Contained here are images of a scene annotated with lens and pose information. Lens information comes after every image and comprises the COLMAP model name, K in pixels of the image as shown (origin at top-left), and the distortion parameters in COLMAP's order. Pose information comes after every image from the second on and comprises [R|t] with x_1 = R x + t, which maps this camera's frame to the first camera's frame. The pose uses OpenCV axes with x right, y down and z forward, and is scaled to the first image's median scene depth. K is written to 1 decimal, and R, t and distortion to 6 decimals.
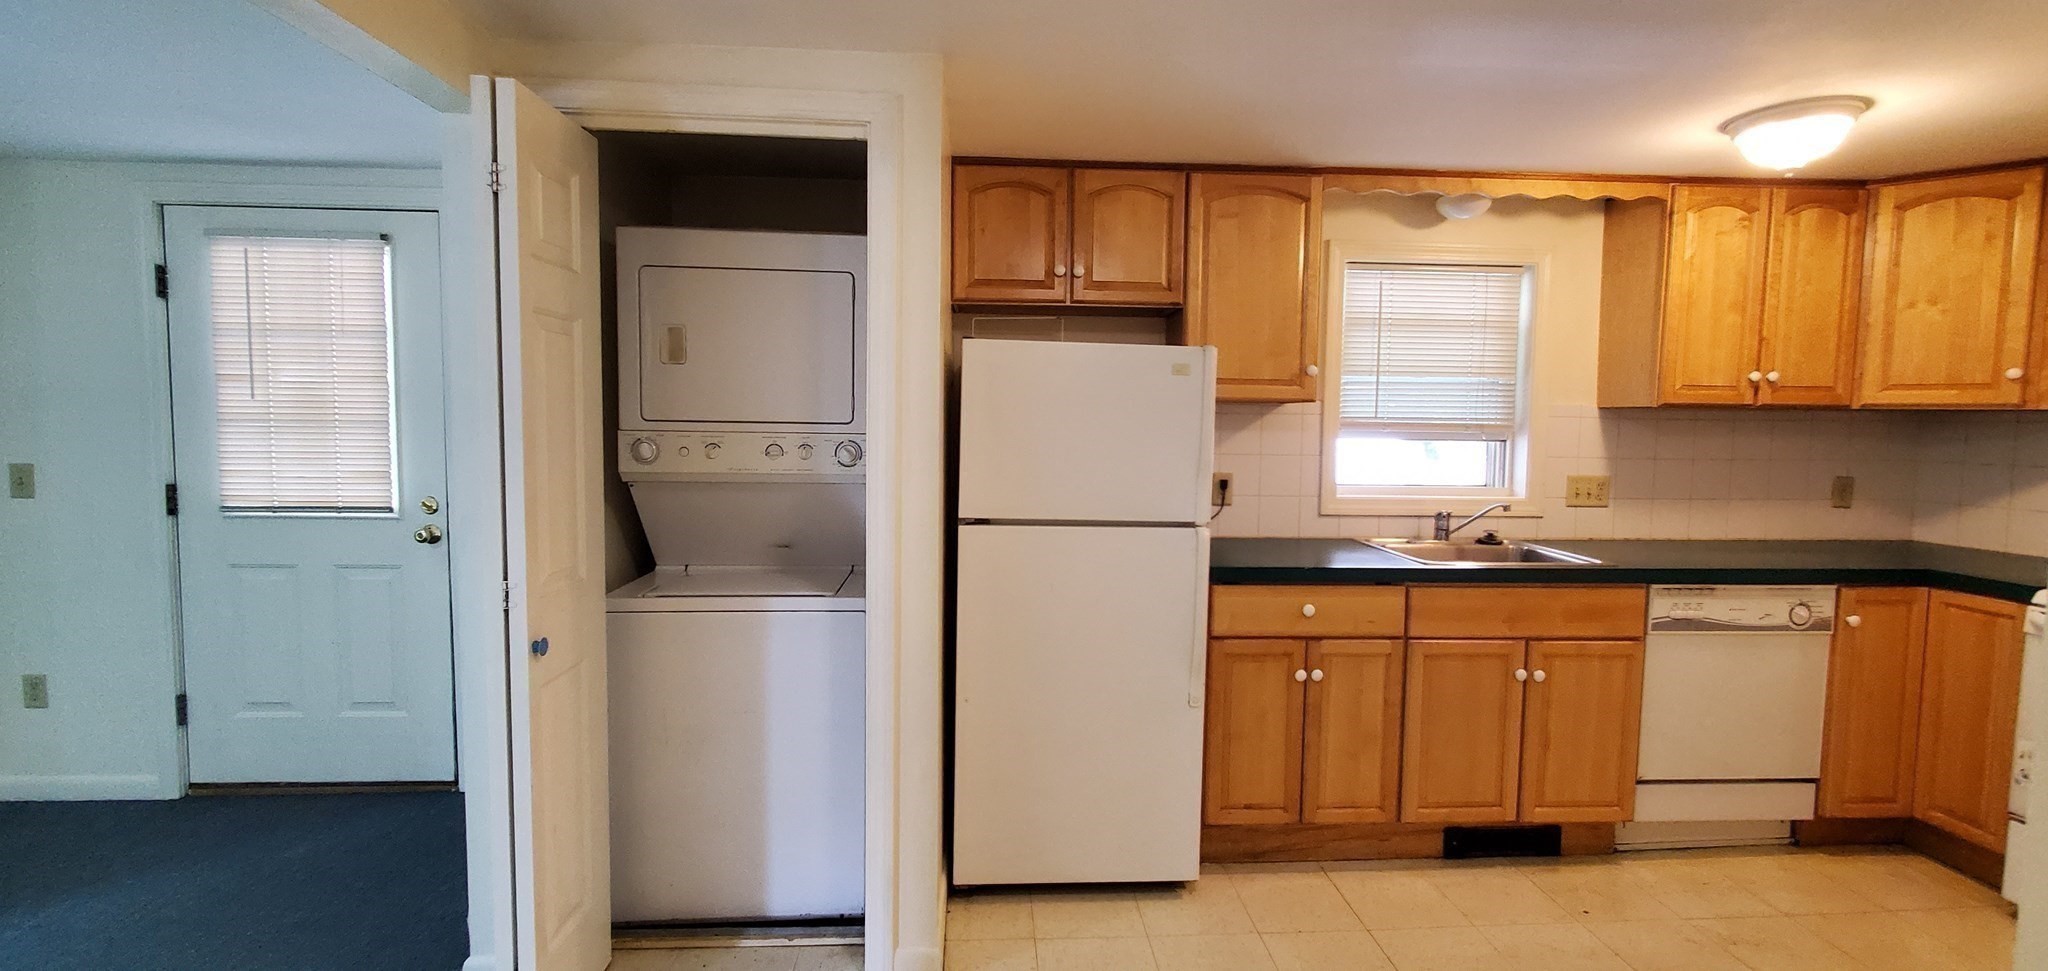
lens RADIAL K [[869.7, 0, 1041.8], [0, 869.7, 479.6], [0, 0, 1]] dist [0.000263, 0.000198]
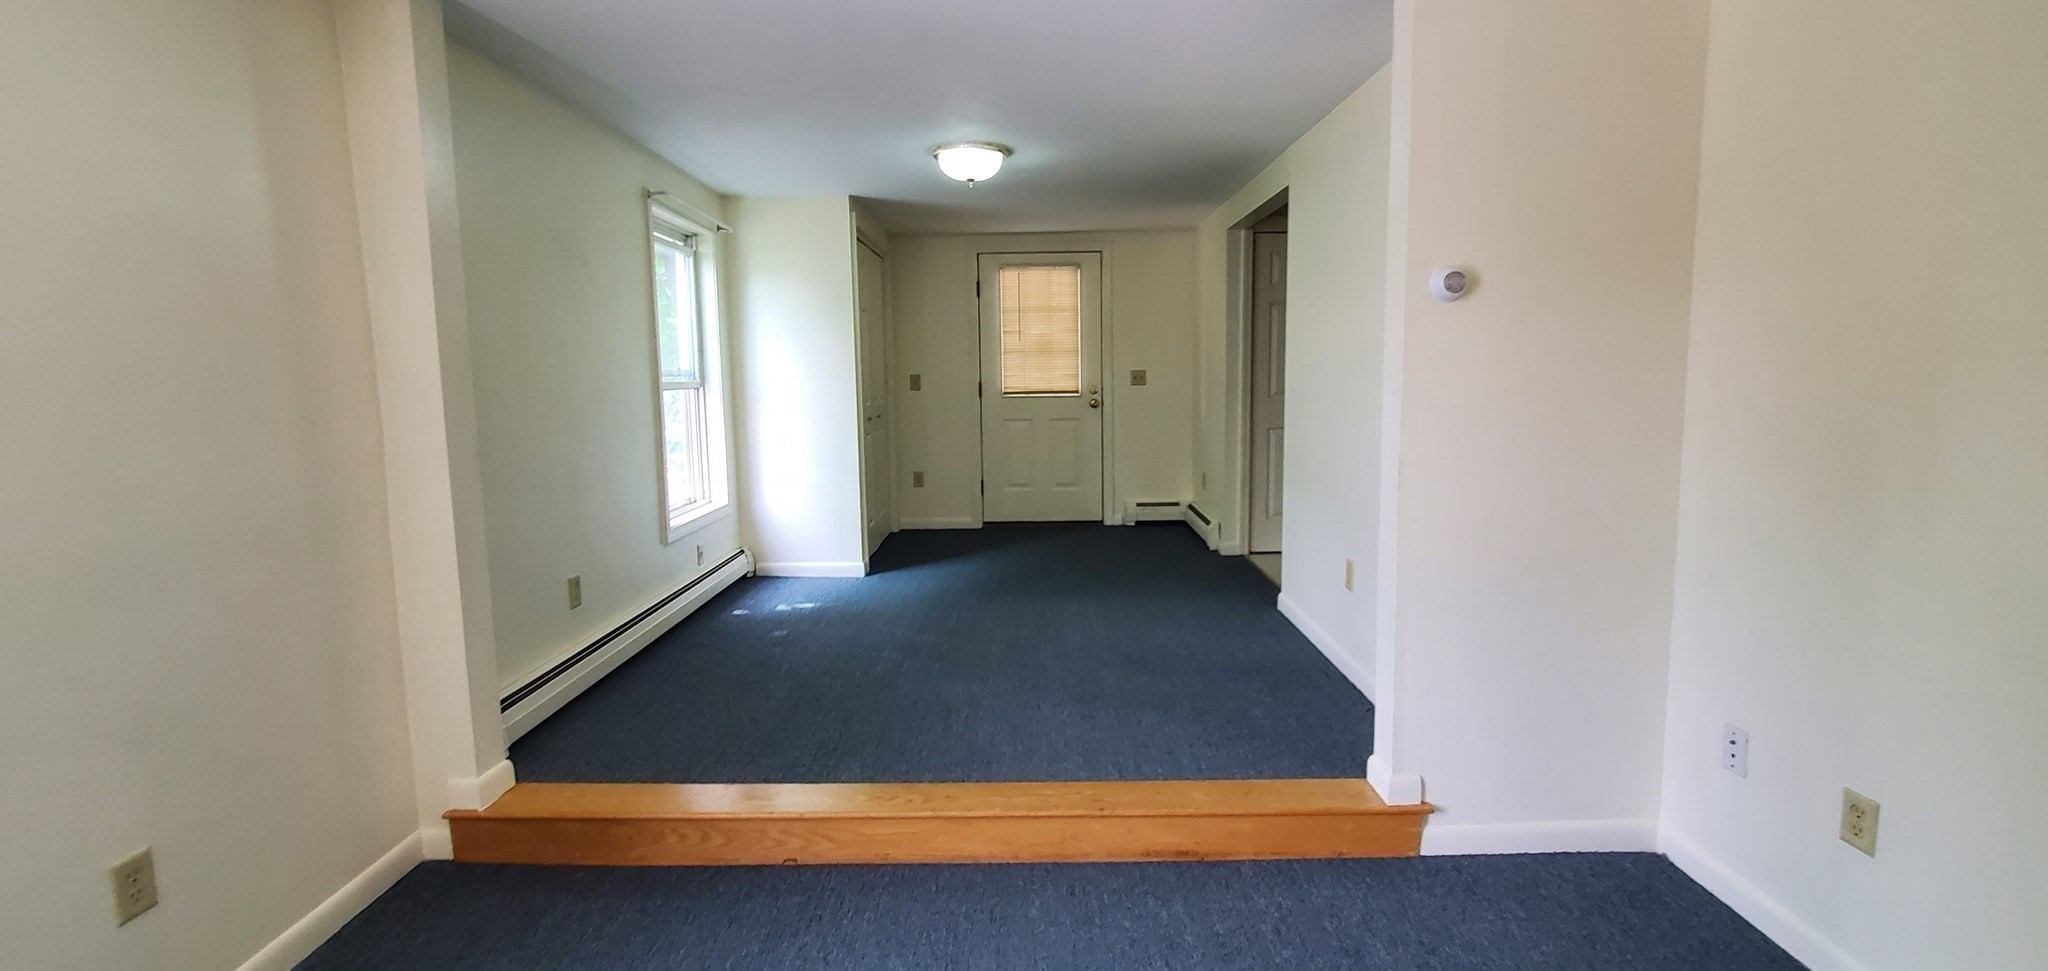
lens RADIAL K [[869.7, 0, 1041.8], [0, 869.7, 479.6], [0, 0, 1]] dist [0.000263, 0.000198]
pose [[0.998036, -0.020091, -0.059340, -0.721677], [0.023217, 0.998352, 0.052472, 0.136738], [0.058188, -0.053746, 0.996858, -1.173187]]
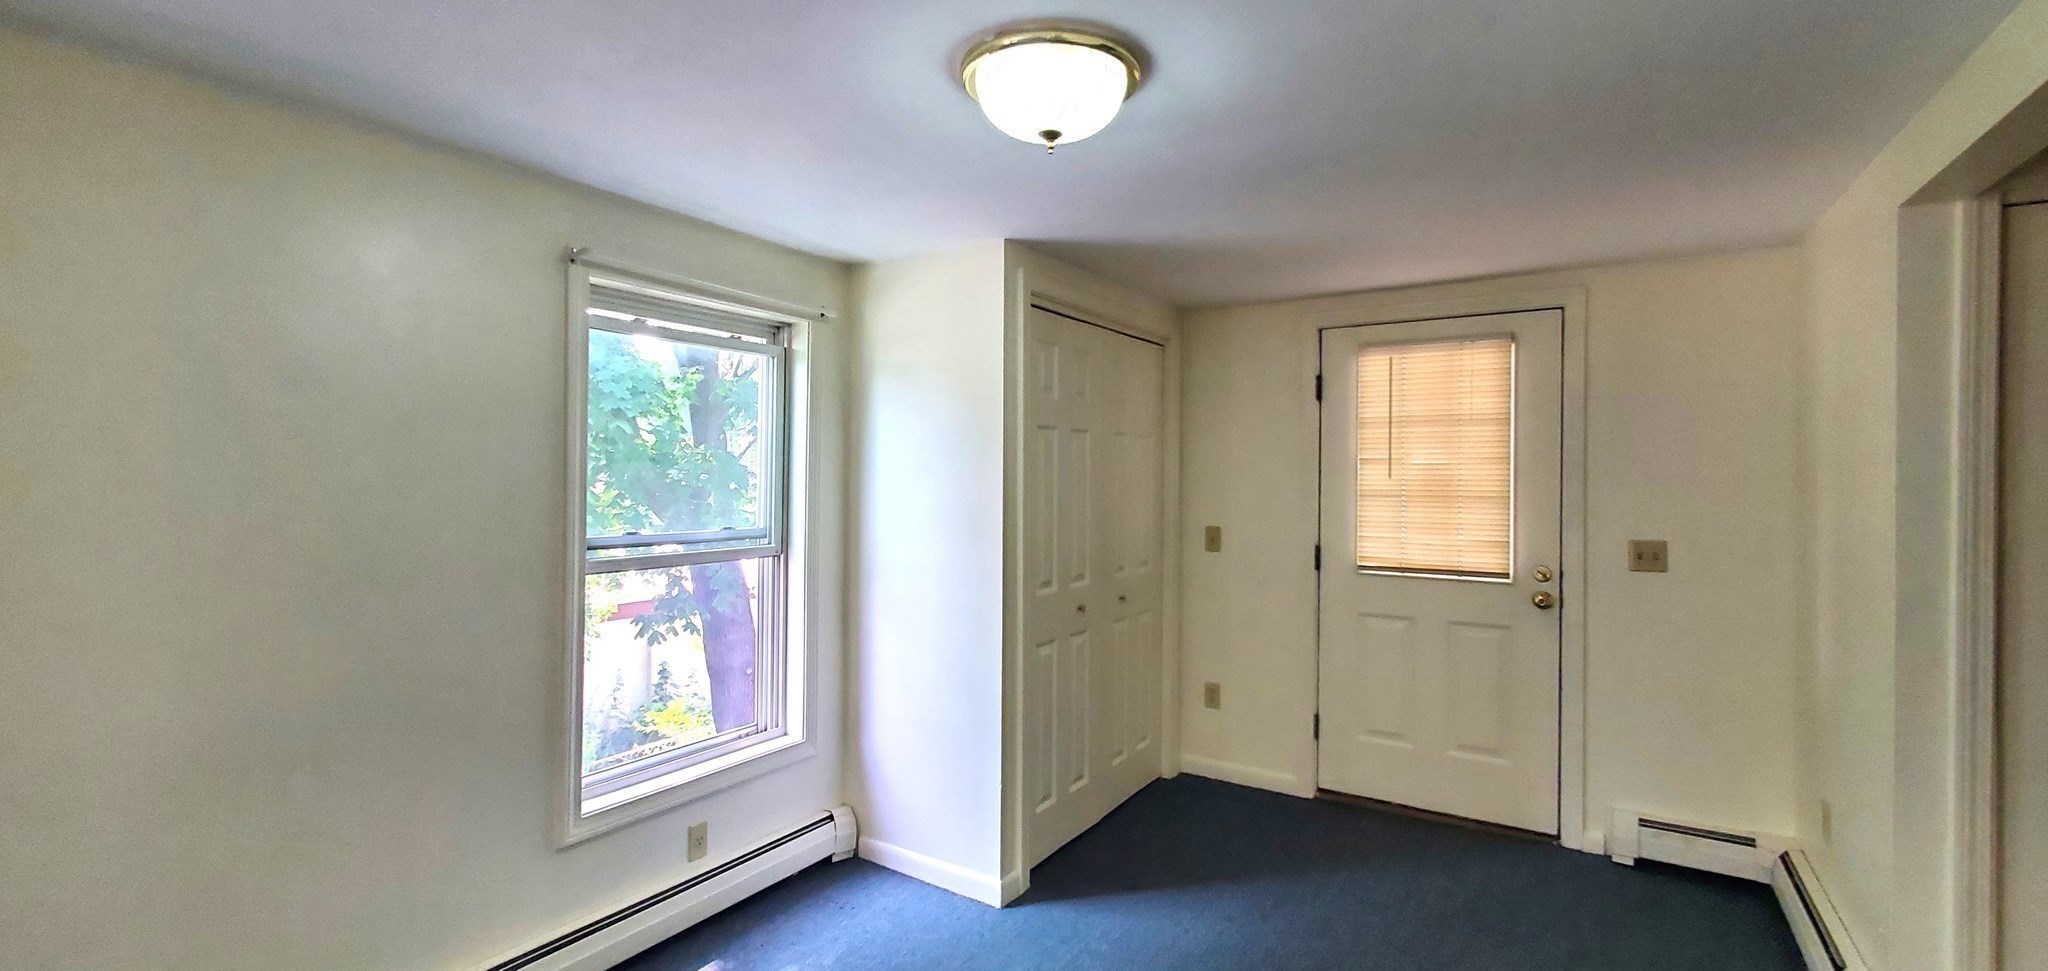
lens RADIAL K [[869.7, 0, 1041.8], [0, 869.7, 479.6], [0, 0, 1]] dist [0.000263, 0.000198]
pose [[0.807827, -0.004821, -0.589400, -0.577487], [-0.035049, 0.997804, -0.056199, -0.005500], [0.588376, 0.066057, 0.805884, -0.265961]]
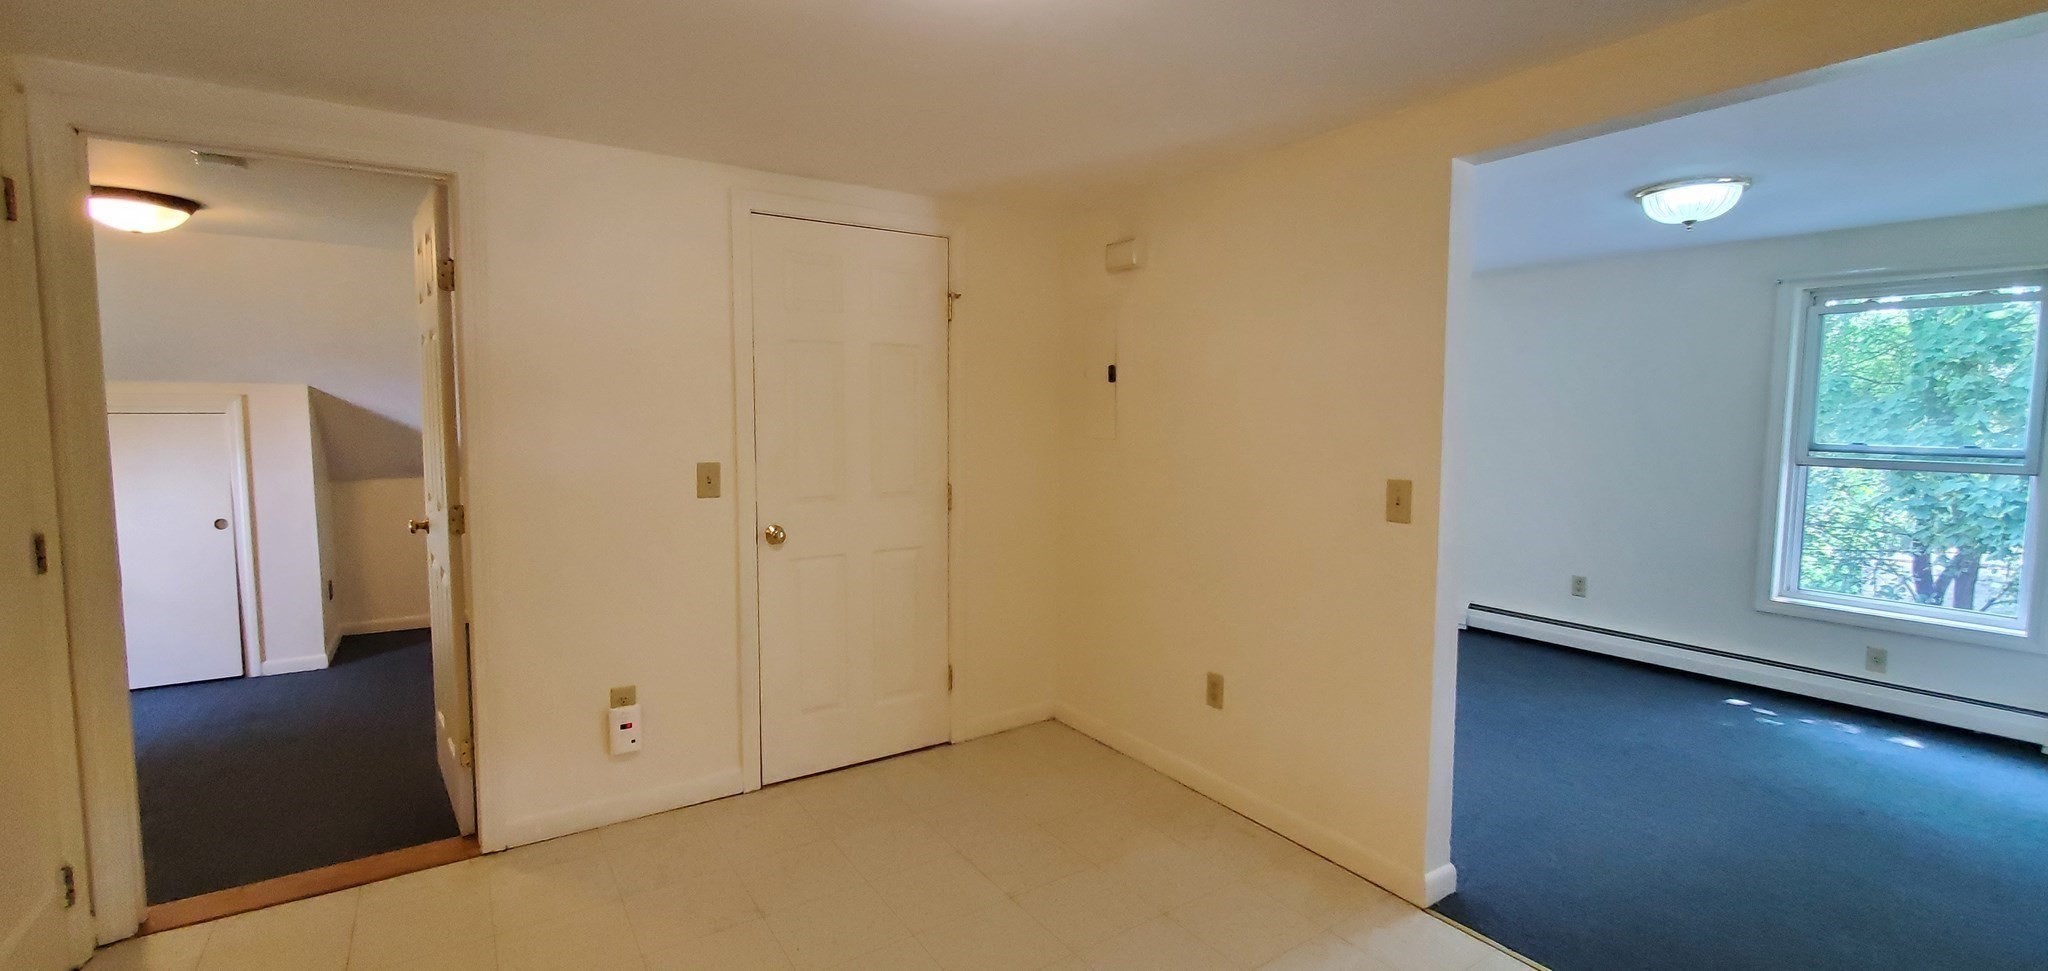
lens RADIAL K [[869.7, 0, 1041.8], [0, 869.7, 479.6], [0, 0, 1]] dist [0.000263, 0.000198]
pose [[-0.851014, 0.024602, -0.524567, 0.341295], [-0.050111, 0.990539, 0.127752, -0.039289], [0.522747, 0.135005, -0.841730, 0.684951]]
